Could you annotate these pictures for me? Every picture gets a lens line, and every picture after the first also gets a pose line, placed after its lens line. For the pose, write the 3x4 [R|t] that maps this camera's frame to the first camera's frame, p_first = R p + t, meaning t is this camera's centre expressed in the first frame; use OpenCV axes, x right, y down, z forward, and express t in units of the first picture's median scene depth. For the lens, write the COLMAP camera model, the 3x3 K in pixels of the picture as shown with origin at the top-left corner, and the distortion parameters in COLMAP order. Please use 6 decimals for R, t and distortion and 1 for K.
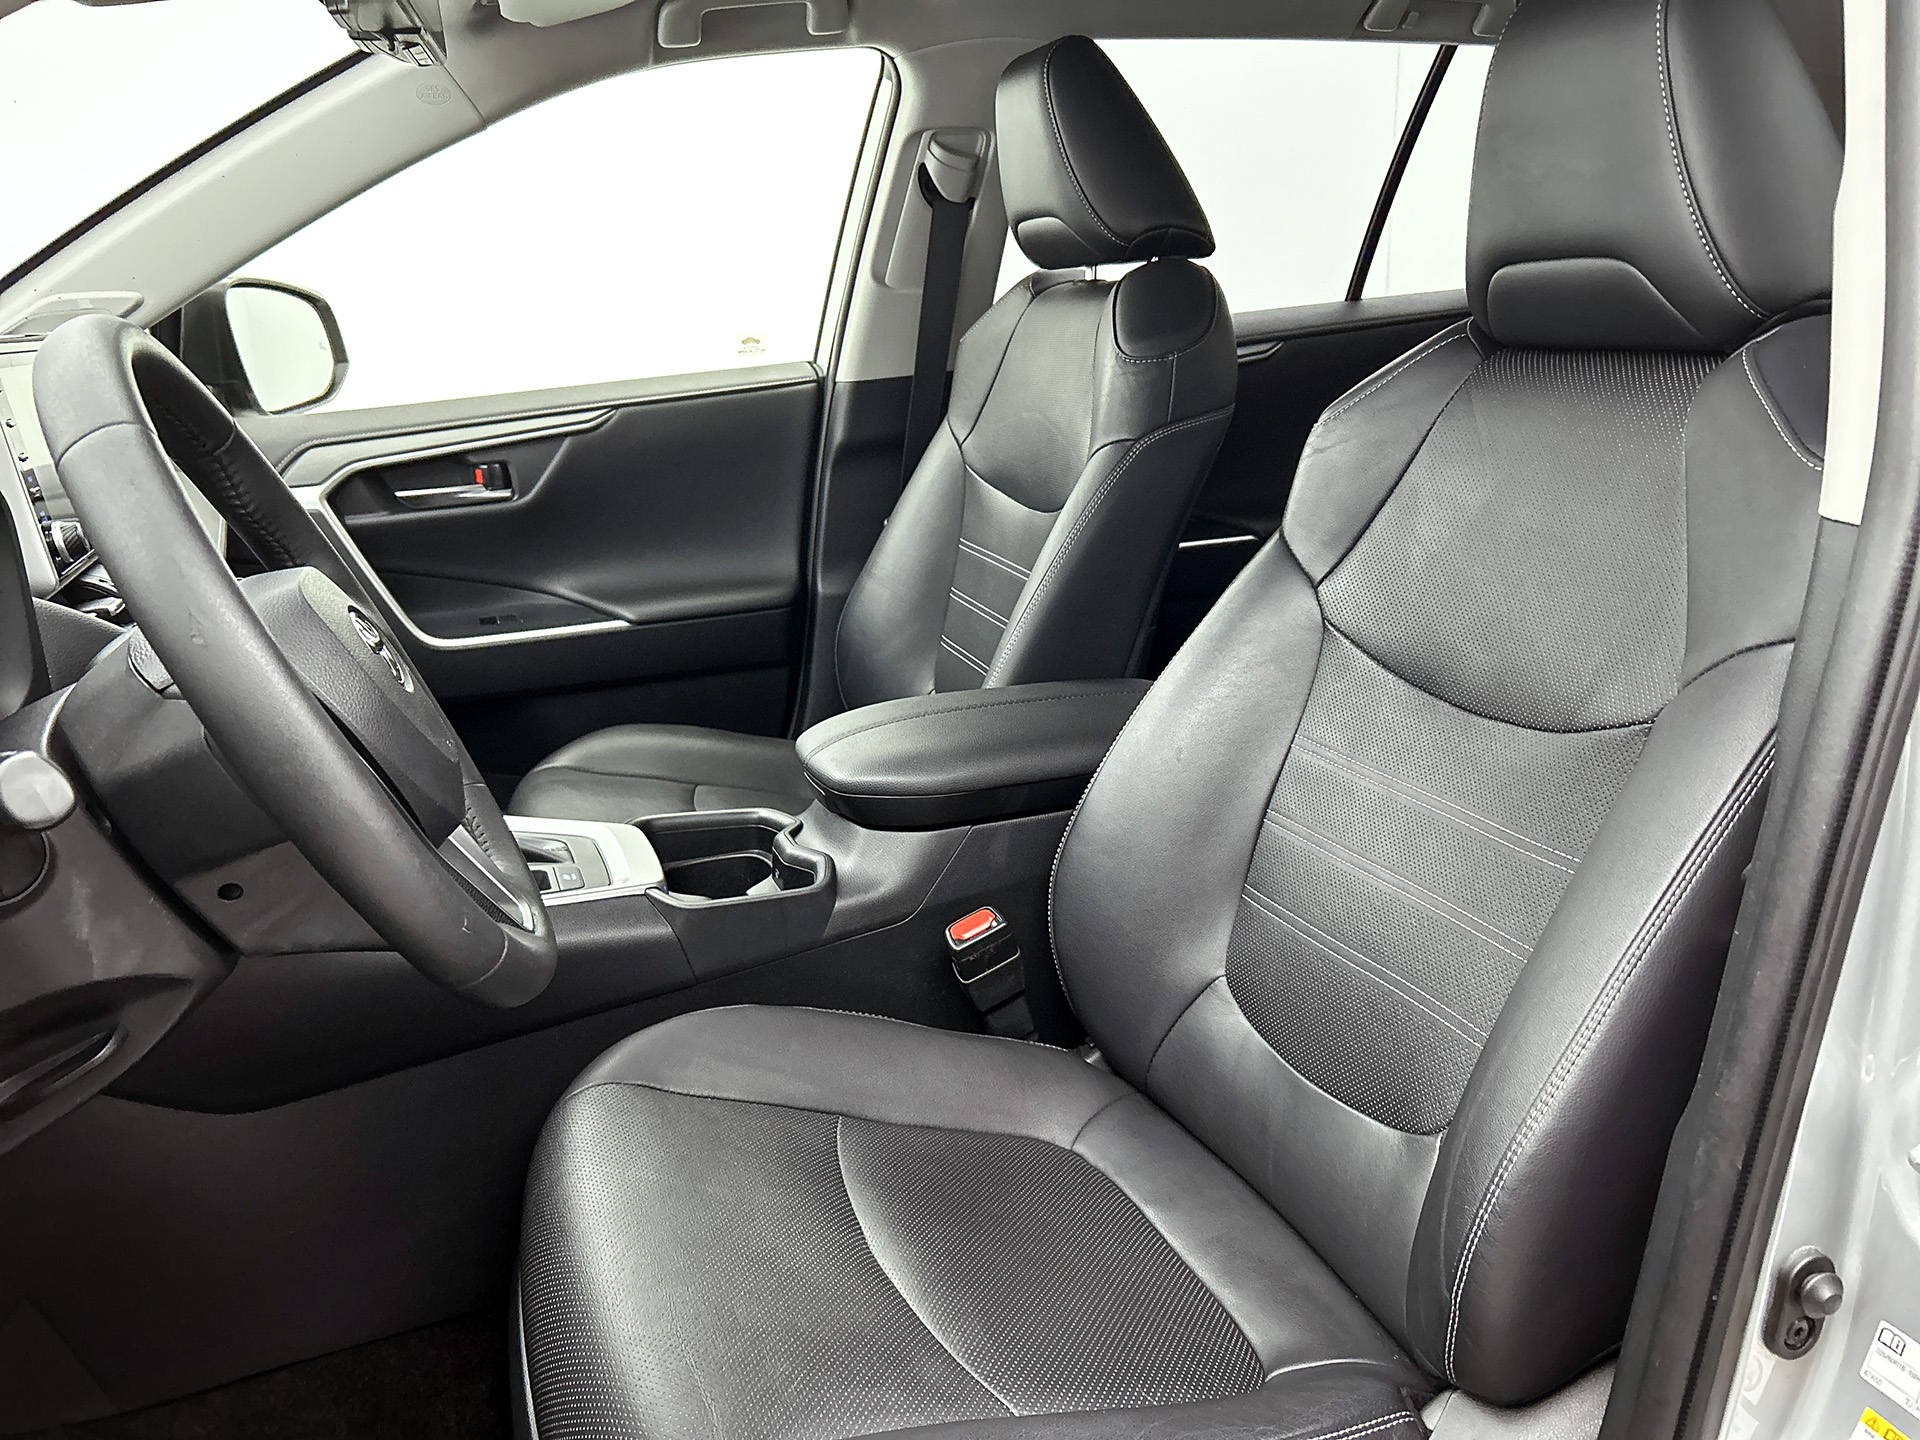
lens RADIAL K [[1445.6, 0, 973.2], [0, 1445.6, 714.0], [0, 0, 1]] dist [0.045369, -0.056052]
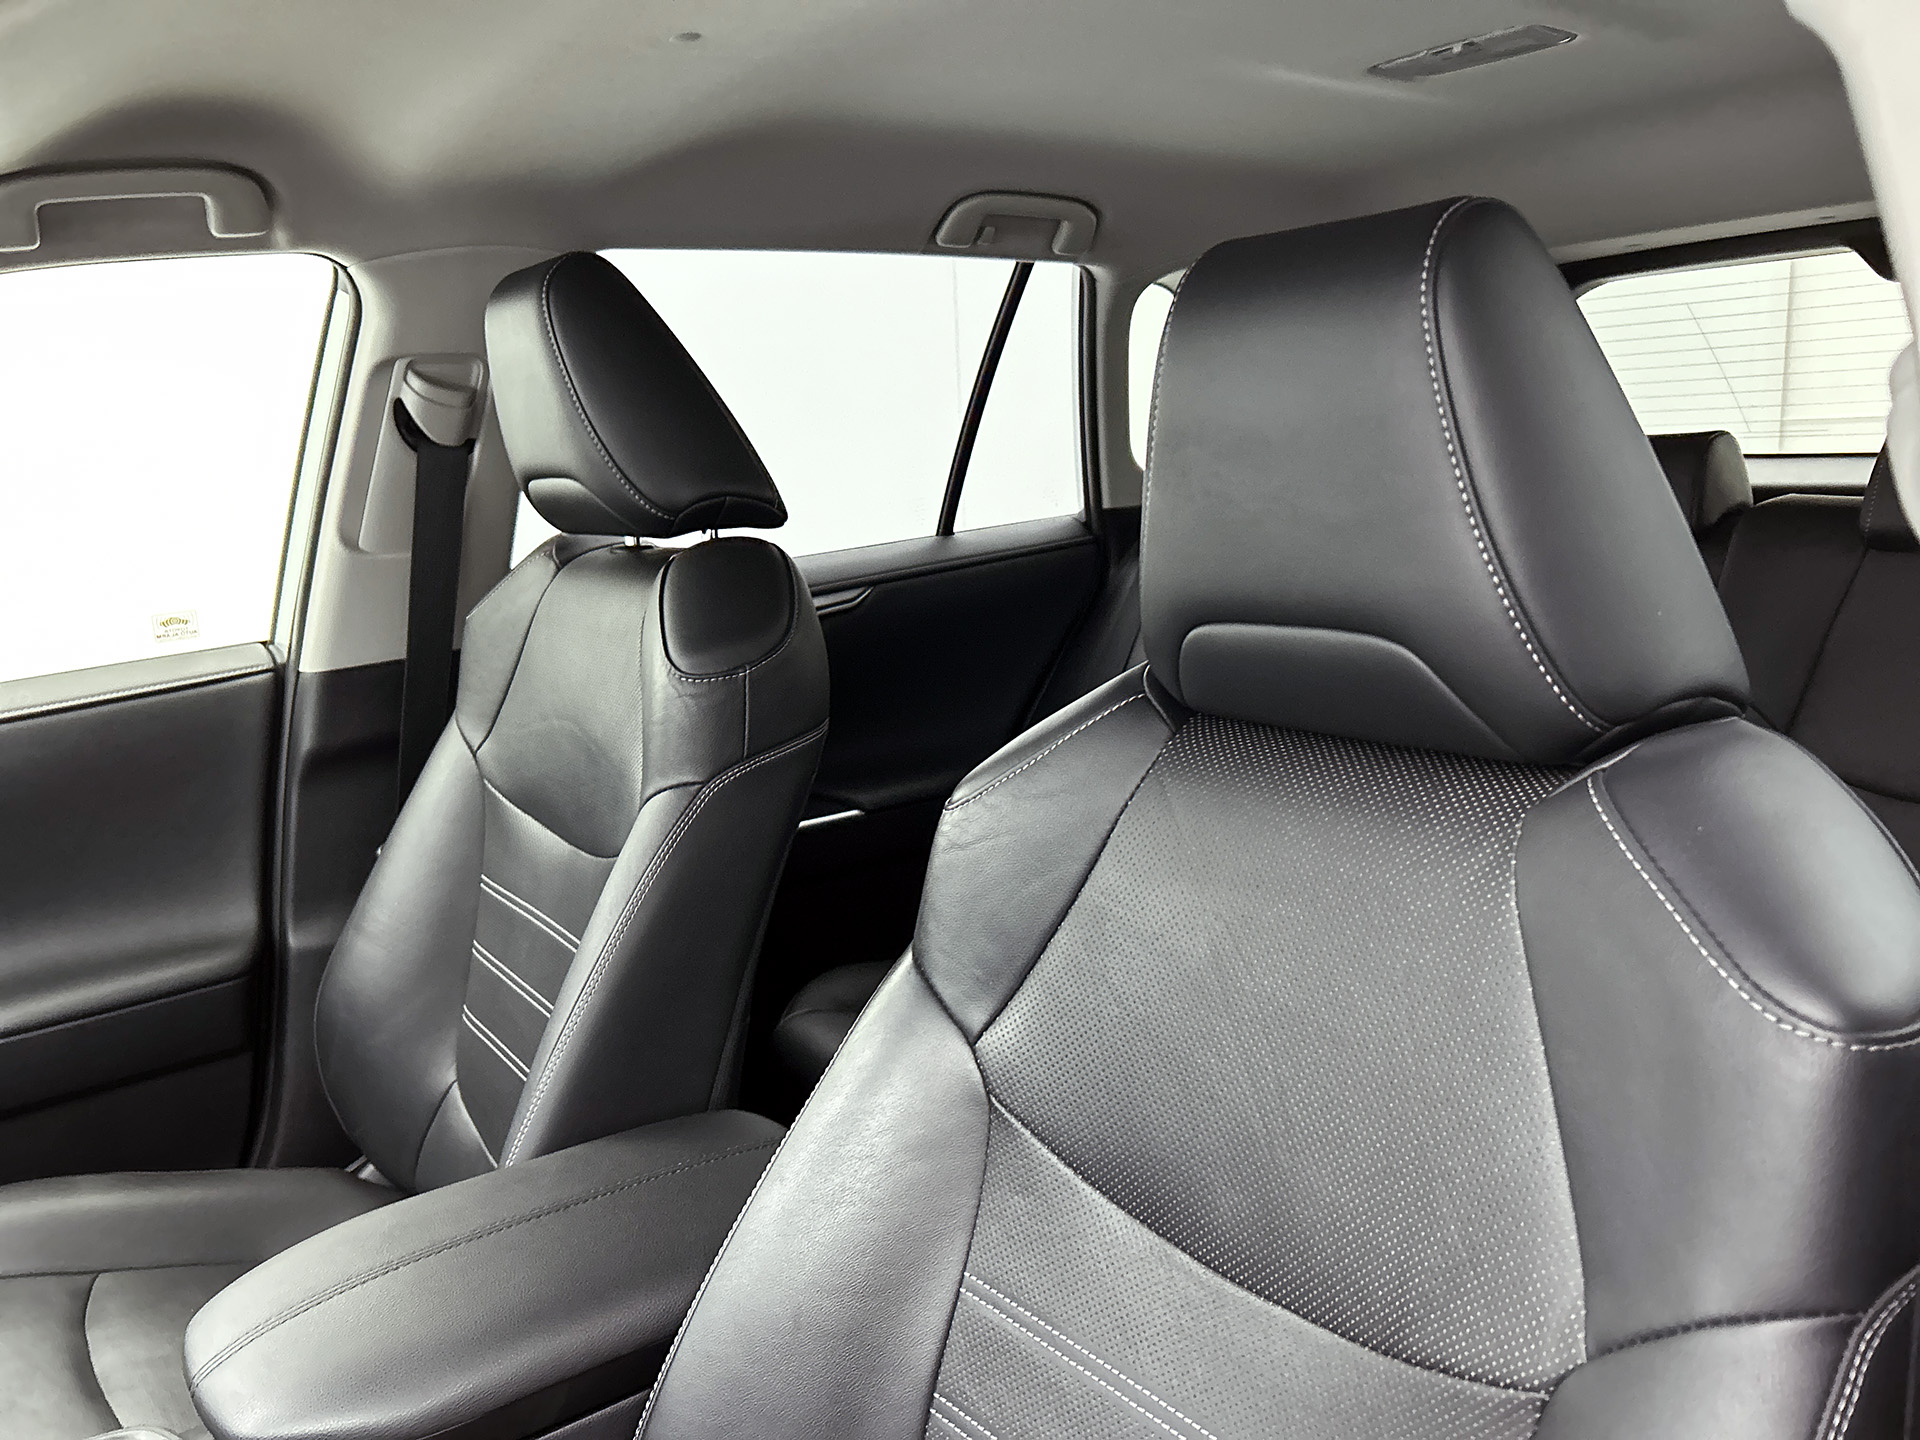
lens RADIAL K [[1445.6, 0, 945.9], [0, 1445.6, 724.5], [0, 0, 1]] dist [0.045369, -0.056052]
pose [[0.963888, -0.061203, 0.259180, 0.034200], [0.085635, 0.992776, -0.084038, -0.118699], [-0.252165, 0.103198, 0.962166, 0.206210]]
